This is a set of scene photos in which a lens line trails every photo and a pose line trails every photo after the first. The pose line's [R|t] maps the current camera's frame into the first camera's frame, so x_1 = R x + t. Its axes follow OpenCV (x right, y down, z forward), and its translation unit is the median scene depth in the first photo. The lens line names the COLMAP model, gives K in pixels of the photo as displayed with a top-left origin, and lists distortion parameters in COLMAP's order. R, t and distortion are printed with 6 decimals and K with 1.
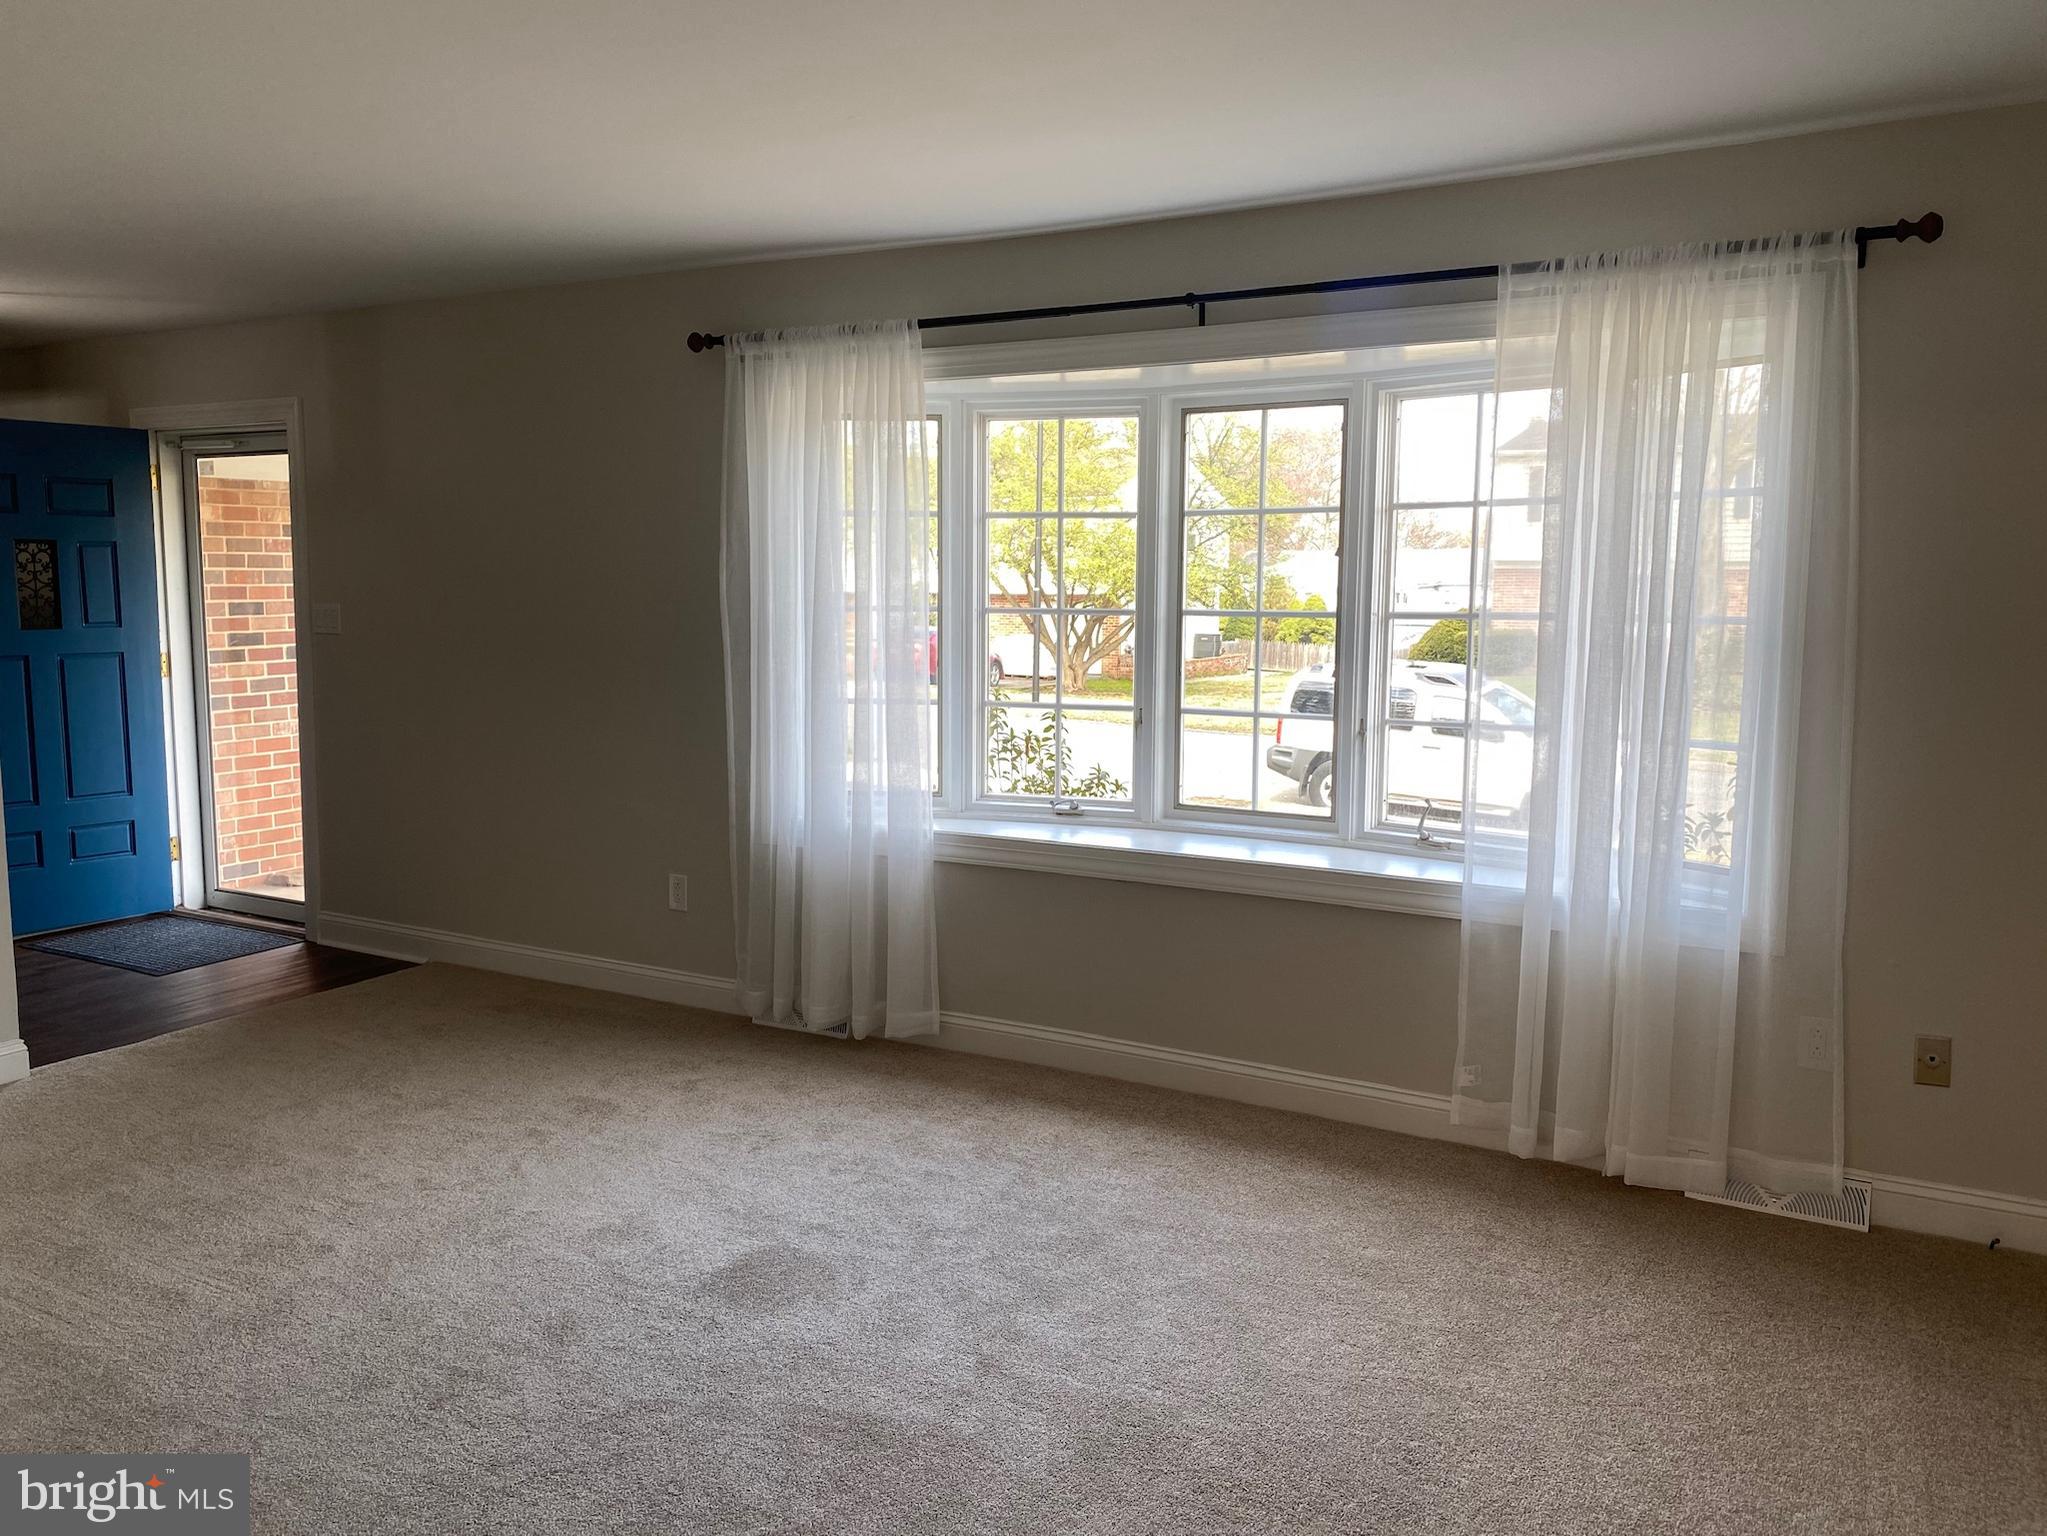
lens RADIAL K [[1520.4, 0, 1023.5], [0, 1520.4, 768.0], [0, 0, 1]] dist [0.002628, -0.002481]
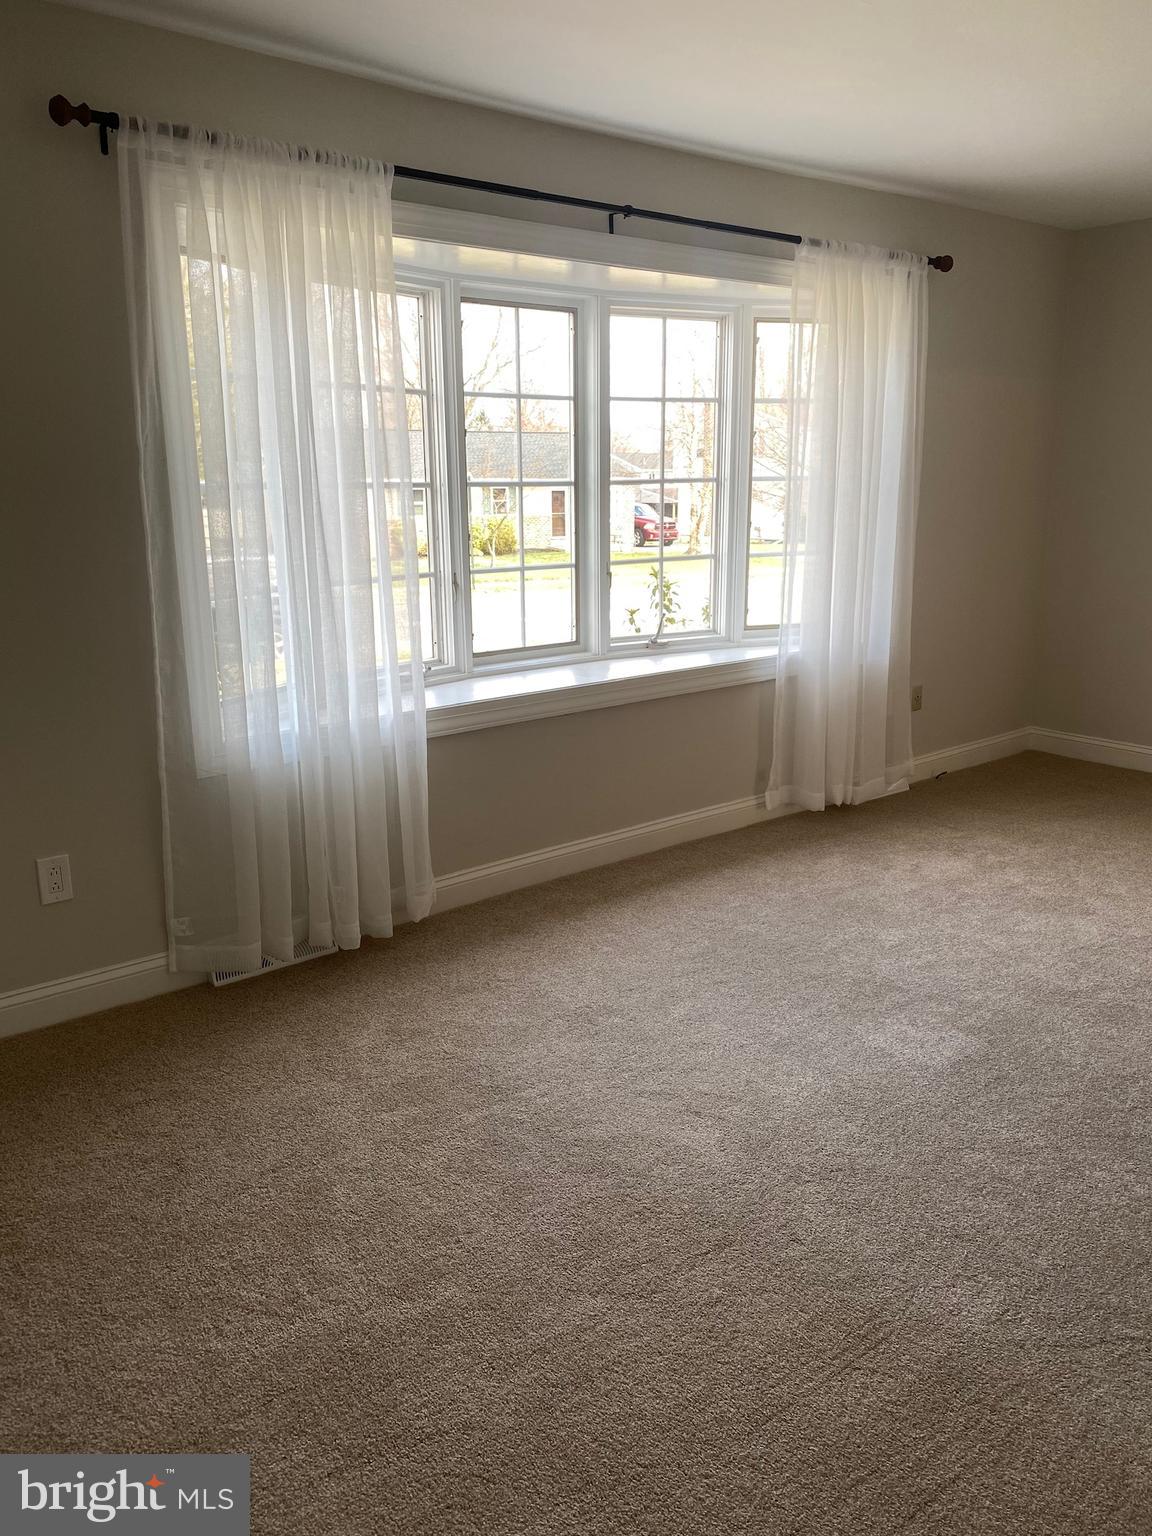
lens RADIAL K [[1166.2, 0, 576.0], [0, 1166.2, 768.0], [0, 0, 1]] dist [0.063952, -0.092742]
pose [[0.364404, -0.239075, 0.900029, -0.799018], [0.119284, 0.970506, 0.209500, -0.078714], [-0.923570, 0.031017, 0.382174, 0.663709]]
